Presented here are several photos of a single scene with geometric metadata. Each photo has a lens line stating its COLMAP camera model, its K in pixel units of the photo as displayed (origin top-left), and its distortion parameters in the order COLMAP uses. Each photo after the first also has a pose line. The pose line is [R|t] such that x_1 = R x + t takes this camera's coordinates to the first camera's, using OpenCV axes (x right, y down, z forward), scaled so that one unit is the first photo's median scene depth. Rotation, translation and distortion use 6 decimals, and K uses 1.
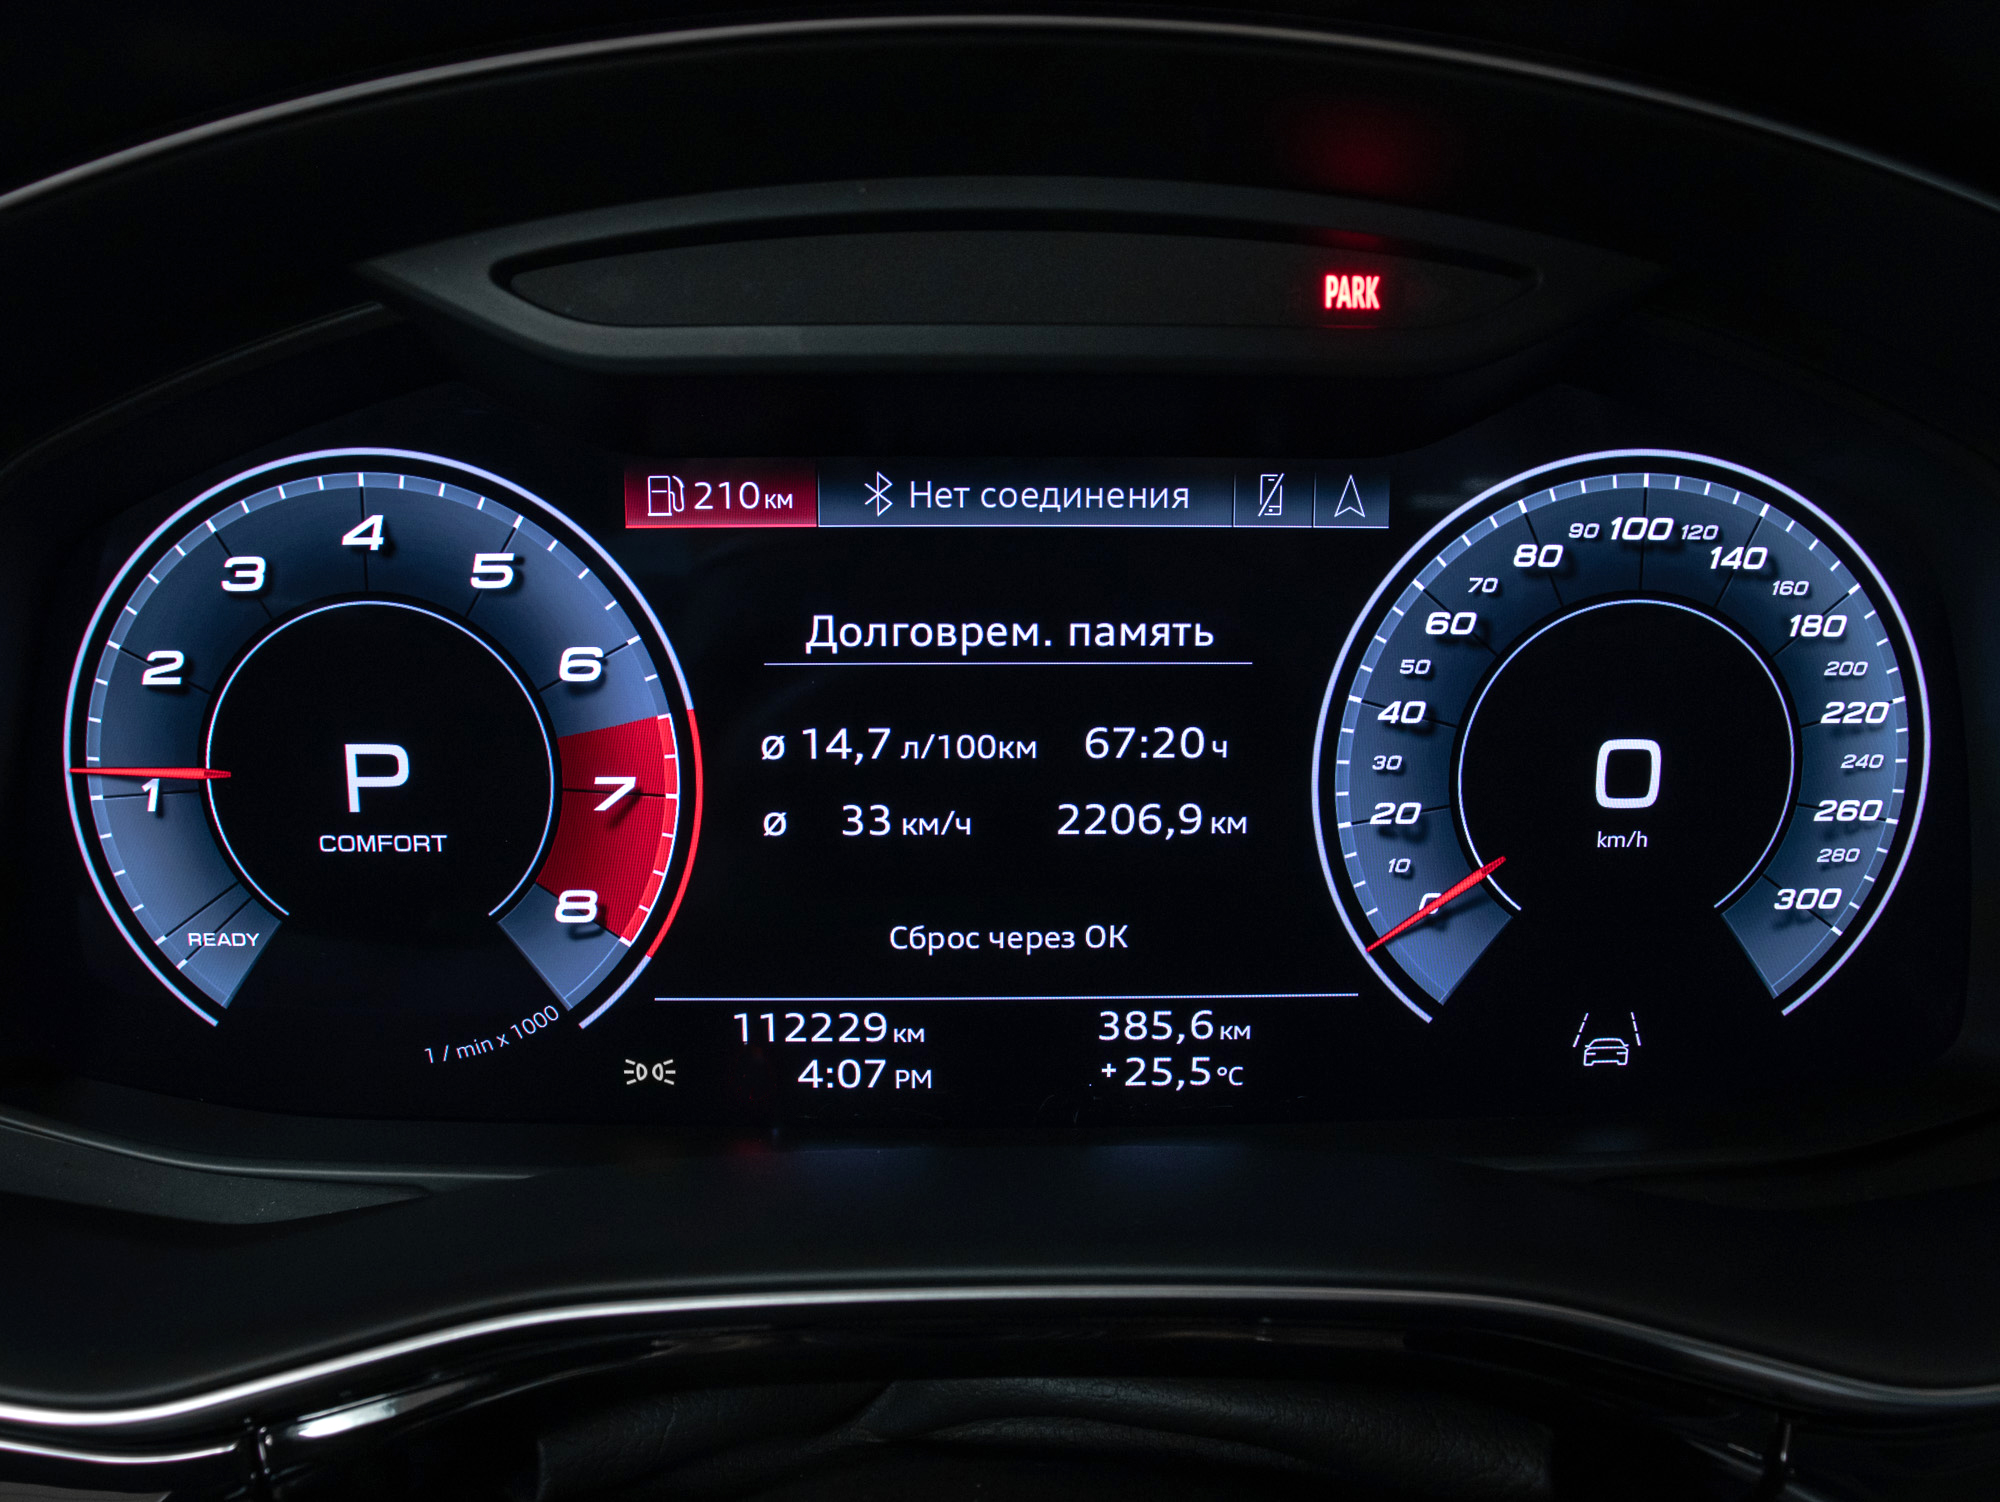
lens RADIAL K [[1896.1, 0, 1002.2], [0, 1896.1, 747.5], [0, 0, 1]] dist [-0.119925, 0.000000]
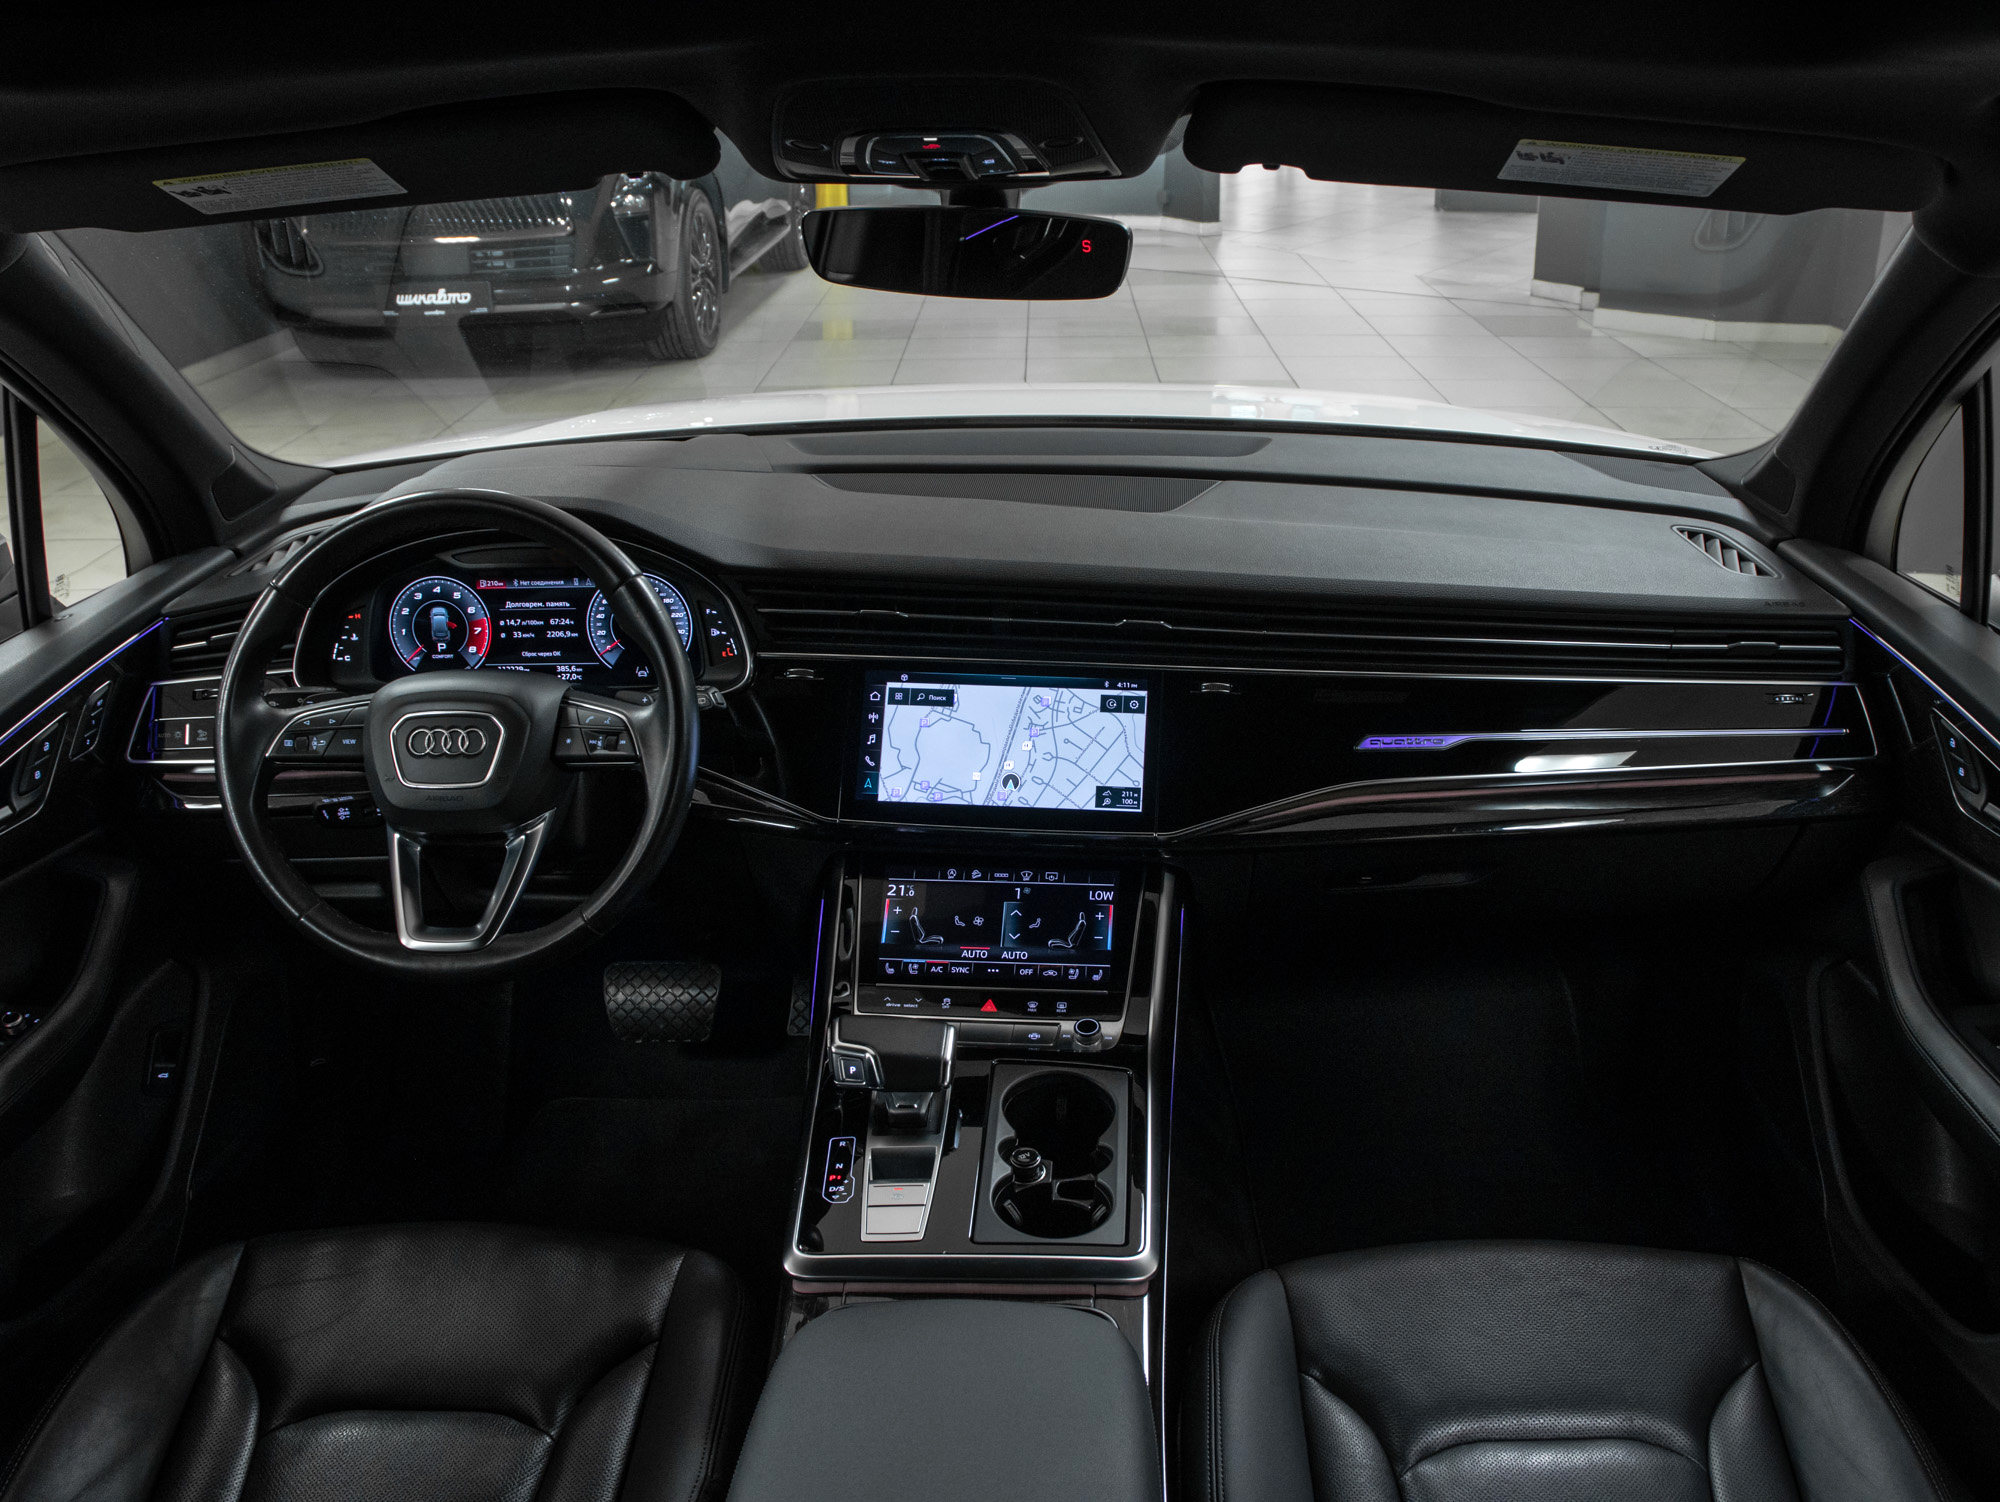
lens RADIAL K [[1896.1, 0, 1044.5], [0, 1896.1, 761.9], [0, 0, 1]] dist [-0.119925, 0.000000]
pose [[0.998215, -0.002013, -0.059685, 2.028026], [0.005586, 0.998197, 0.059767, 0.097214], [0.059457, -0.059994, 0.996426, -5.067726]]
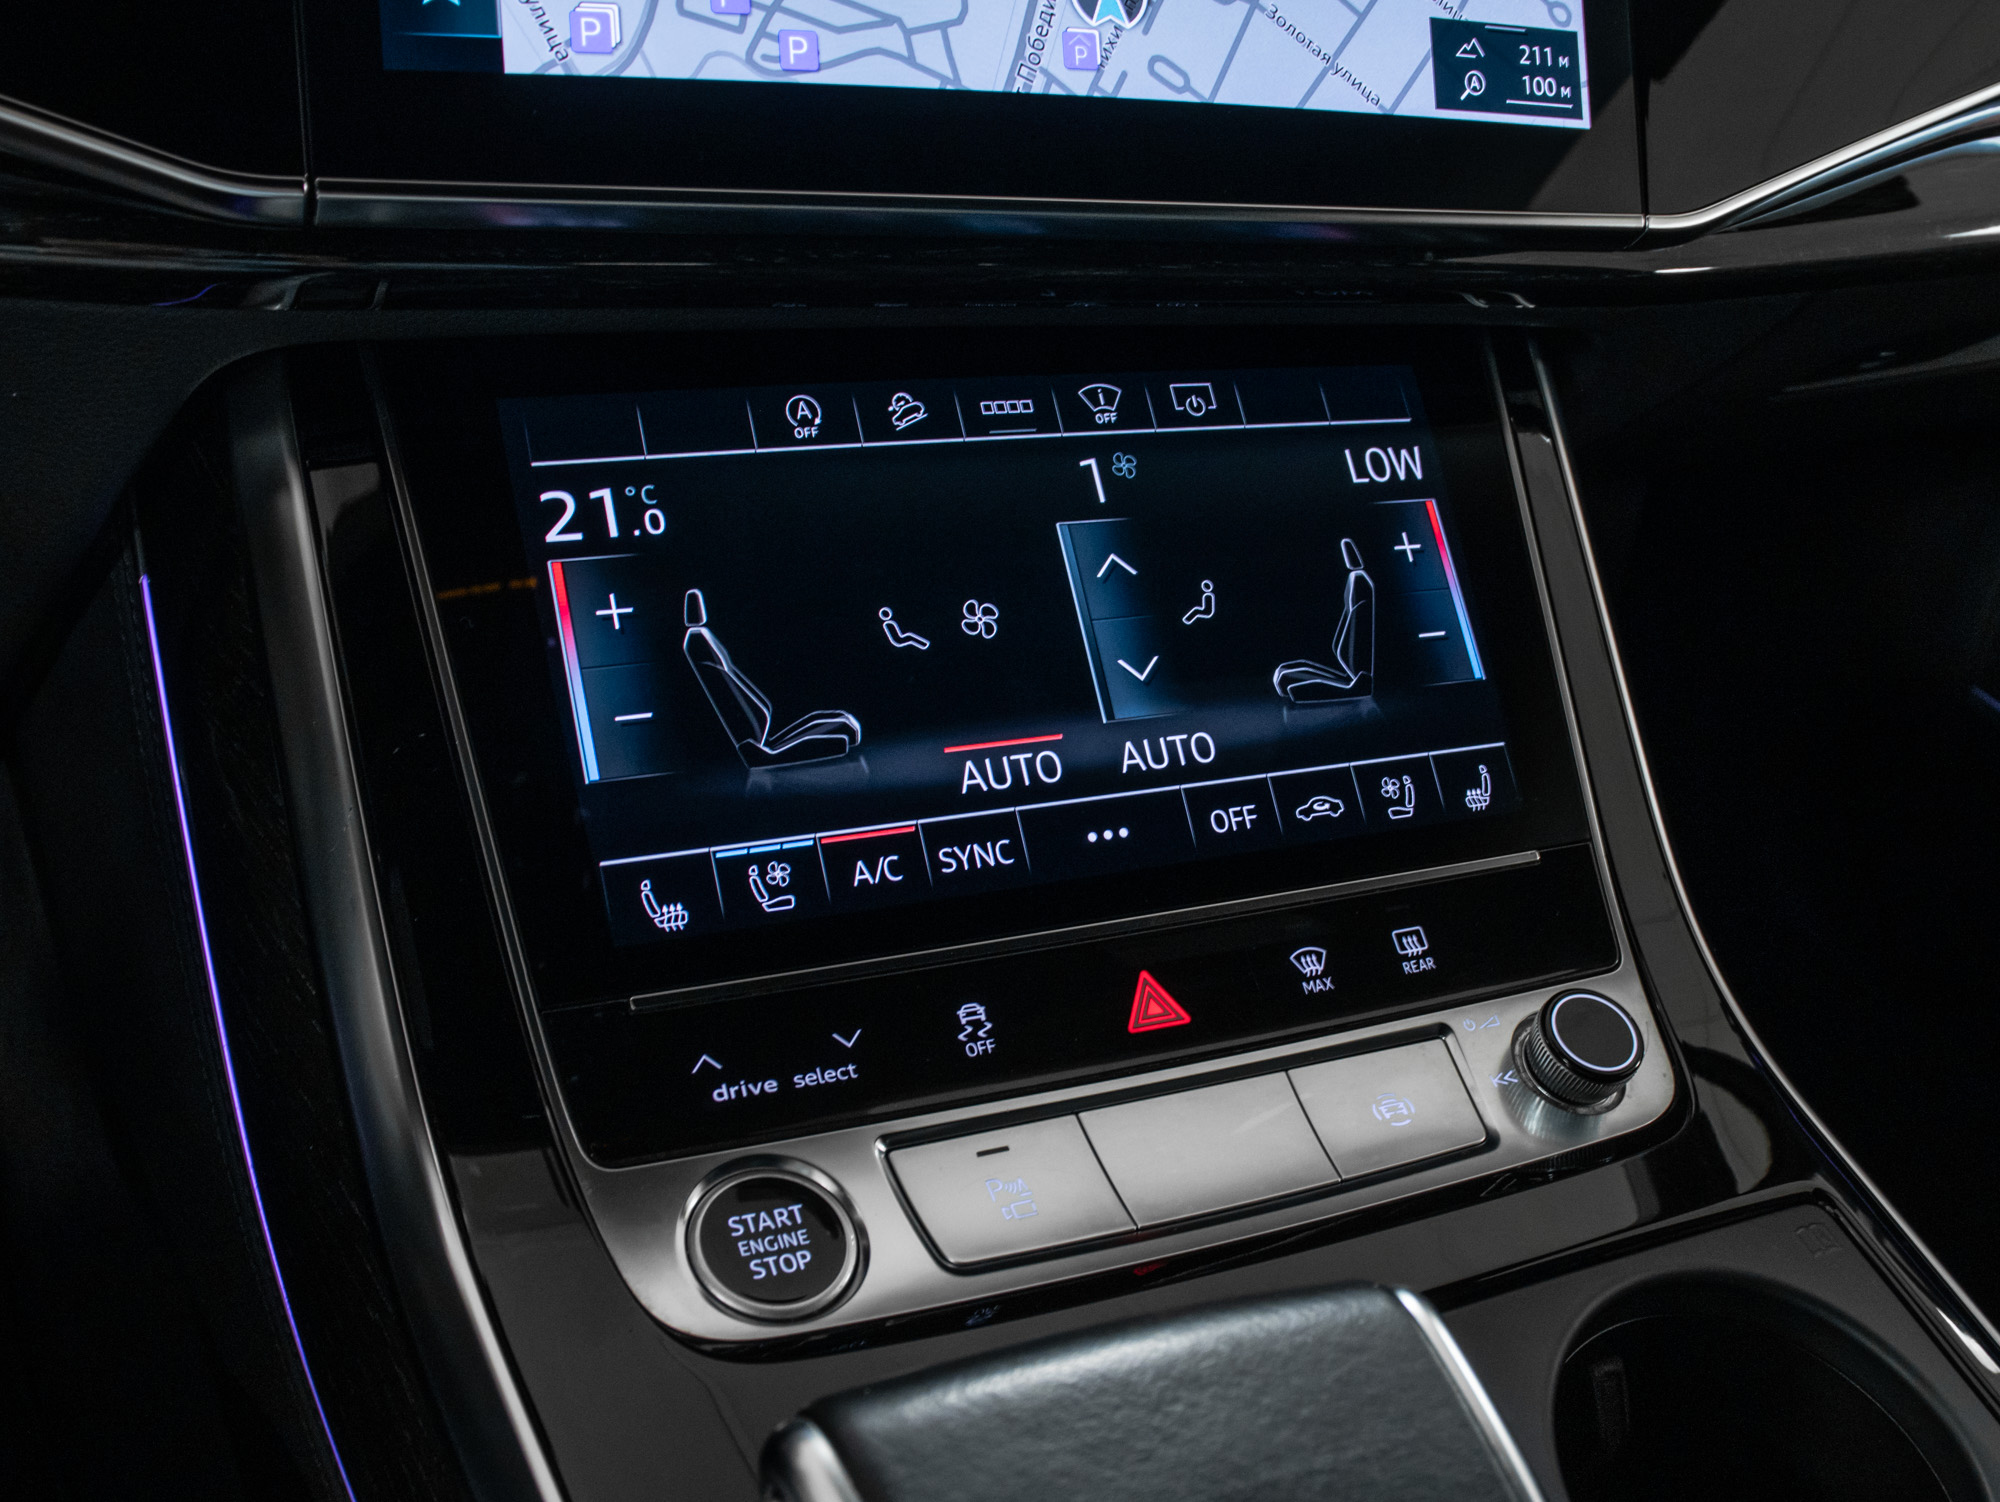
lens RADIAL K [[1896.1, 0, 1005.5], [0, 1896.1, 748.7], [0, 0, 1]] dist [-0.119925, 0.000000]
pose [[0.896801, -0.142732, 0.418778, 0.919210], [-0.012741, 0.937809, 0.346917, 0.553870], [-0.442250, -0.316451, 0.839210, -0.465020]]
